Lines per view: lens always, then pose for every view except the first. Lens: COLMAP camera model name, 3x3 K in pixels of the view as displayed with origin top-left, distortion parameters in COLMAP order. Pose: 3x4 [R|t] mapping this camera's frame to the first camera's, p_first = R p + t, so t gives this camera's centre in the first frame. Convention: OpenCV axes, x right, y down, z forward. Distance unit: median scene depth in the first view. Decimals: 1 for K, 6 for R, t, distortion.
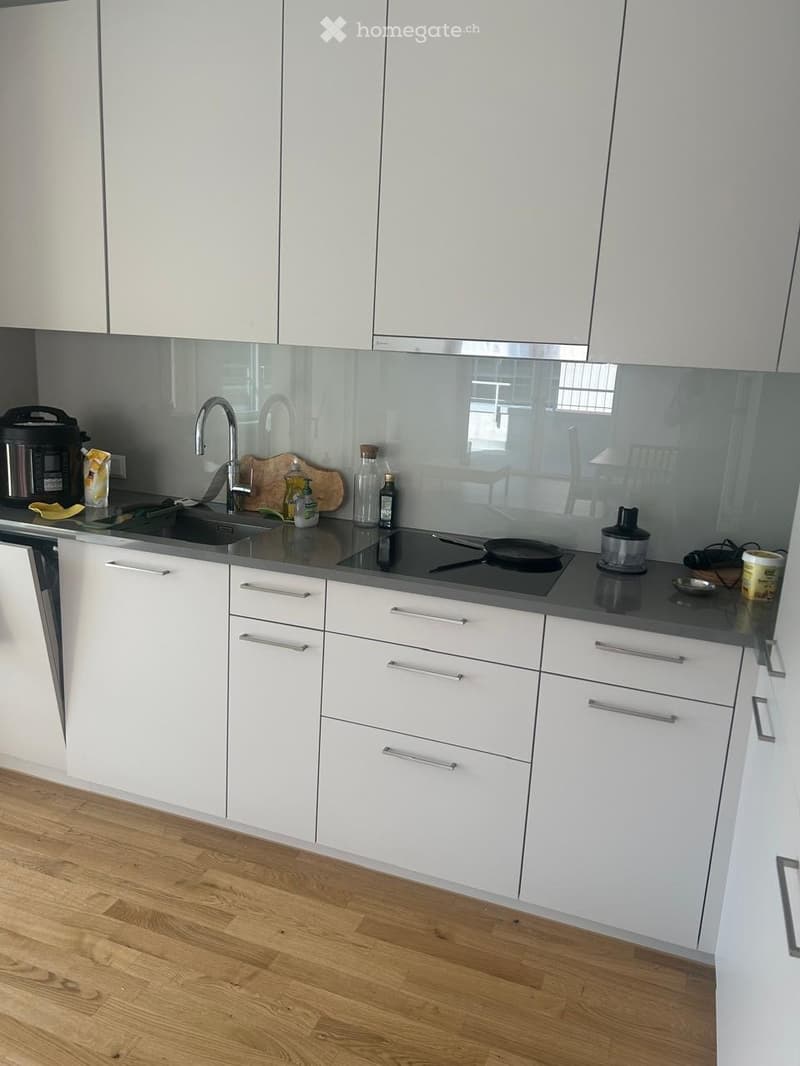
lens RADIAL K [[805.1, 0, 400.0], [0, 805.1, 533.0], [0, 0, 1]] dist [0.138994, -0.145936]
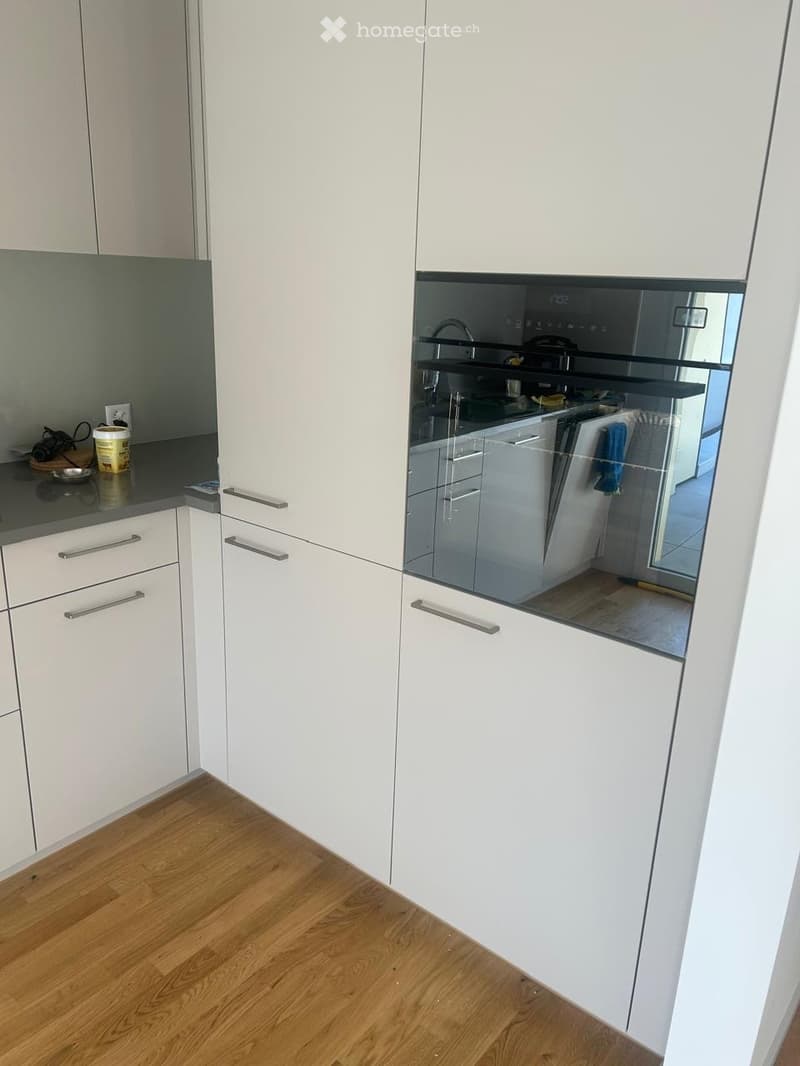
lens RADIAL K [[805.1, 0, 400.0], [0, 805.1, 533.0], [0, 0, 1]] dist [0.138994, -0.145936]
pose [[0.343044, -0.319869, 0.883179, -0.443882], [0.188163, 0.944576, 0.269019, -0.066994], [-0.920280, 0.073896, 0.384219, 0.262483]]
